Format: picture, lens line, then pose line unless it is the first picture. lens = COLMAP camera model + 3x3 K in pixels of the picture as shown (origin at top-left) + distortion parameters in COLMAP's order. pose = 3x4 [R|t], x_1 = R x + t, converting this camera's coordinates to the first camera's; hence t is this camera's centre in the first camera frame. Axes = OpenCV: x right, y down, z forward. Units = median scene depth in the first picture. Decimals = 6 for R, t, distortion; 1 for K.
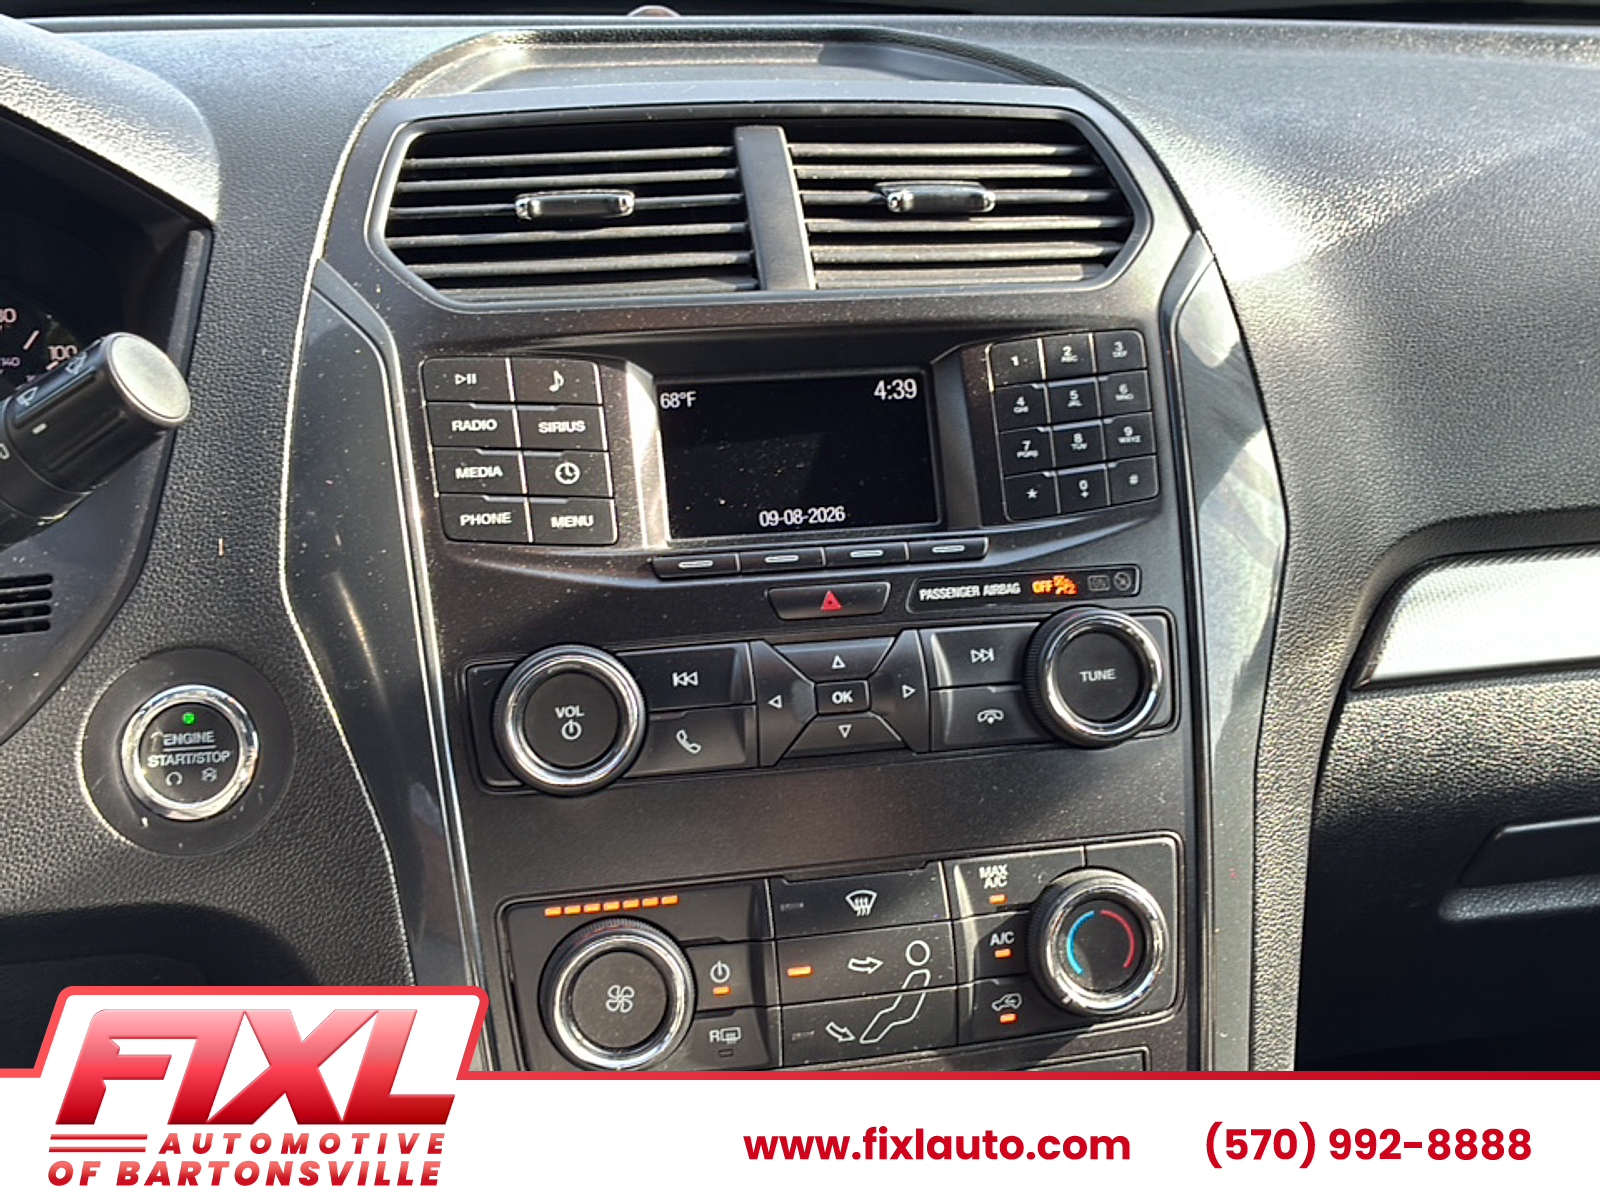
lens RADIAL K [[1527.3, 0, 799.7], [0, 1527.3, 583.1], [0, 0, 1]] dist [0.009755, 0.000000]
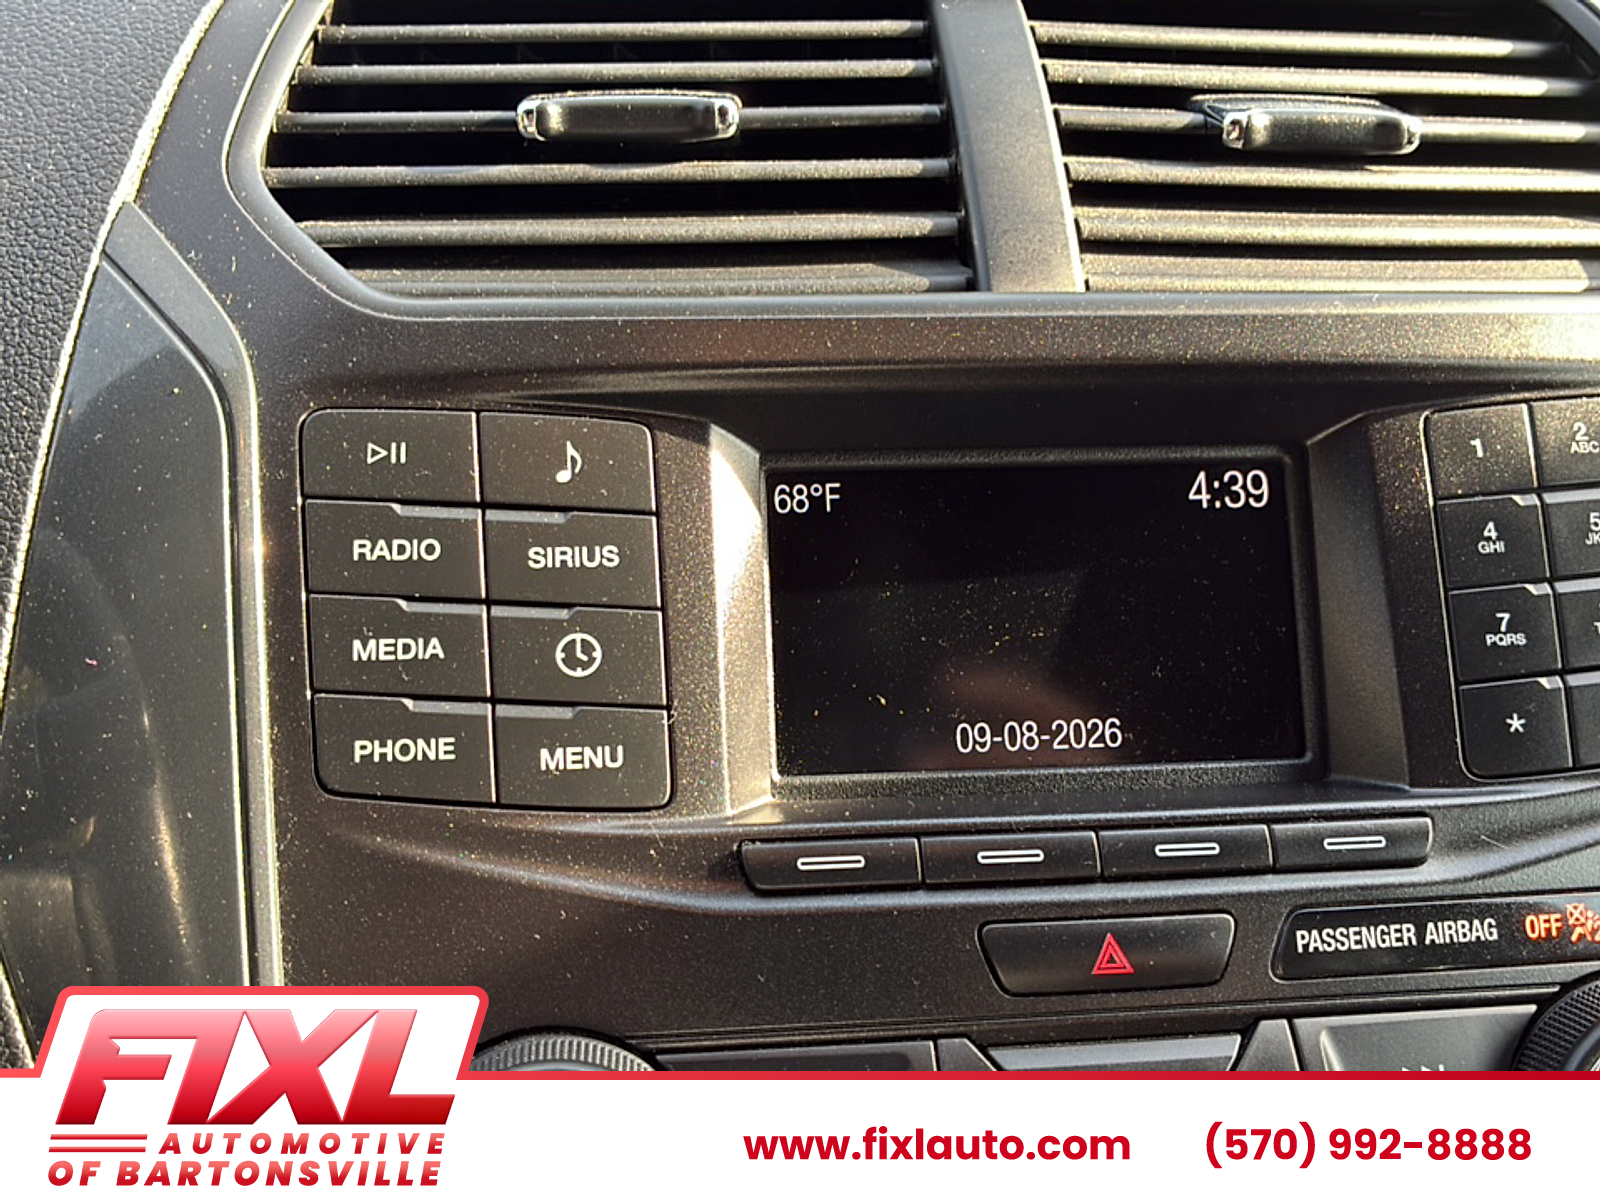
lens RADIAL K [[1527.3, 0, 799.5], [0, 1527.3, 568.7], [0, 0, 1]] dist [0.009755, 0.000000]
pose [[0.996752, 0.046446, -0.065789, -0.048241], [-0.045752, 0.998881, 0.012010, -0.104048], [0.066273, -0.008961, 0.997761, 0.493109]]
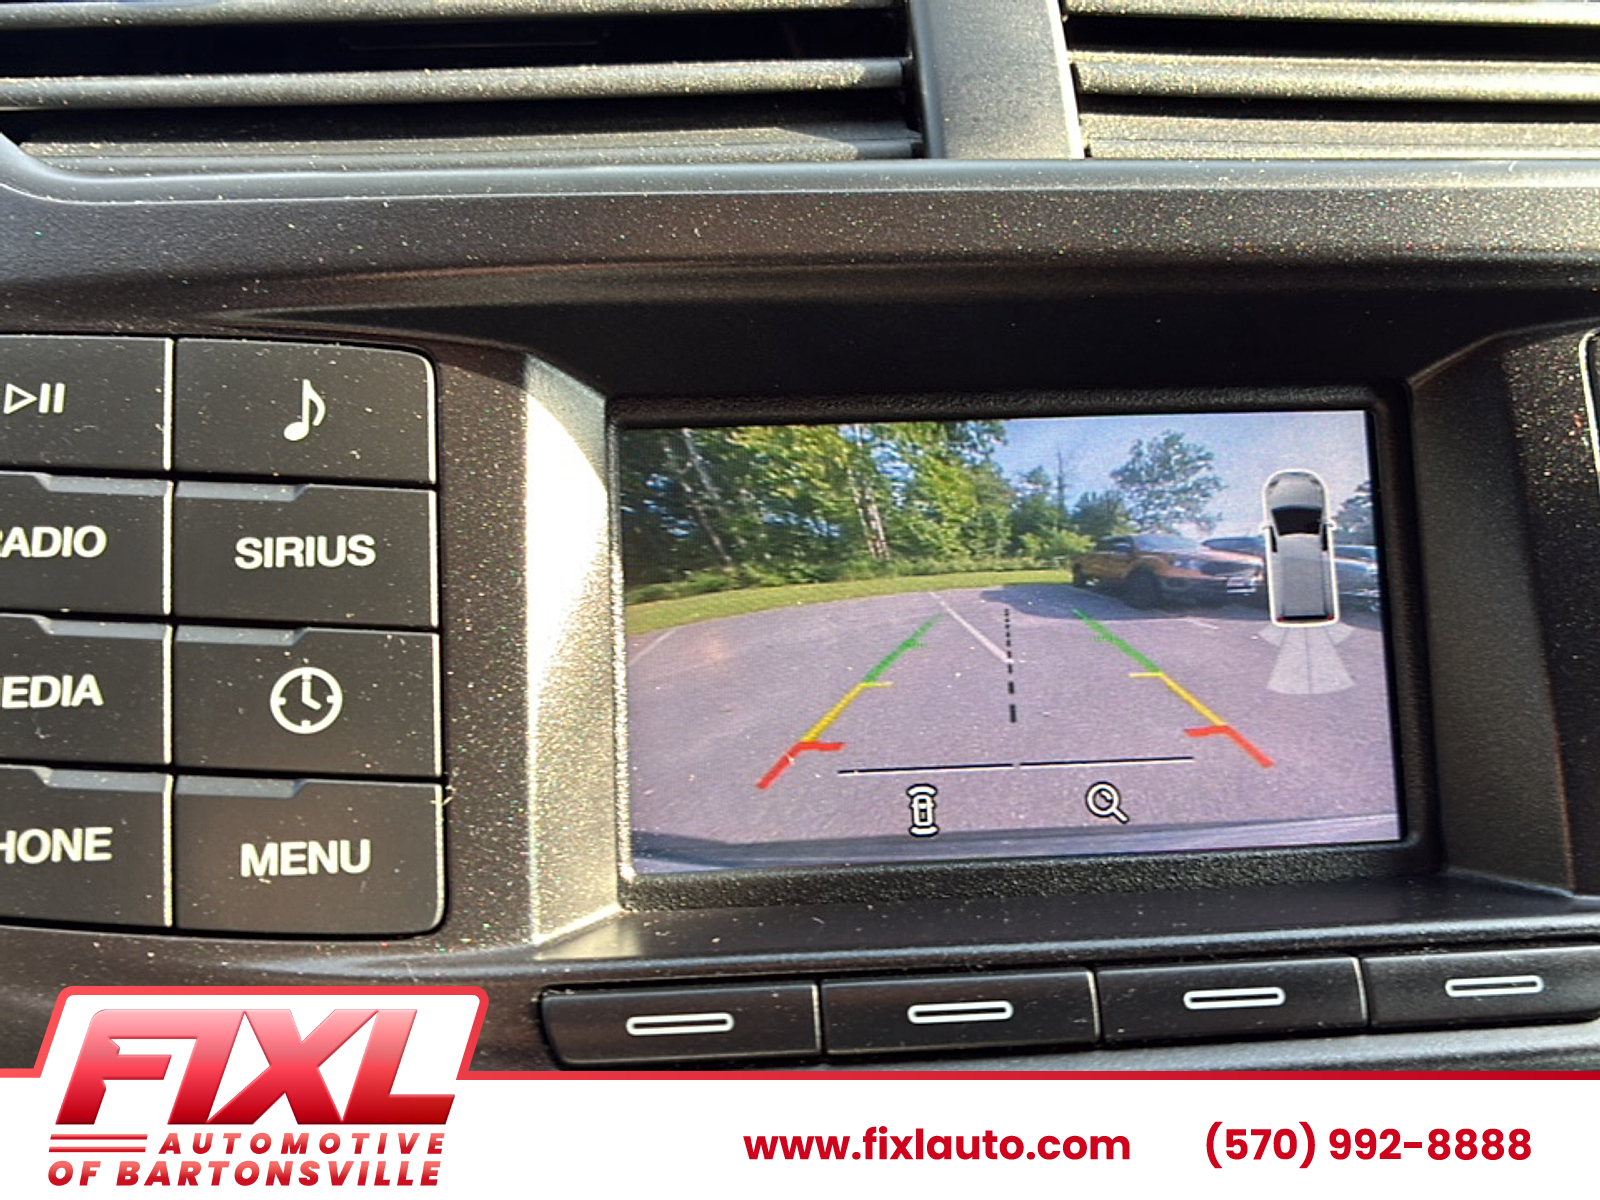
lens RADIAL K [[1527.3, 0, 811.8], [0, 1527.3, 568.2], [0, 0, 1]] dist [0.009755, 0.000000]
pose [[0.994876, 0.042805, -0.091595, -0.016233], [-0.041416, 0.998997, 0.017005, -0.105102], [0.092231, -0.013124, 0.995651, 0.657857]]
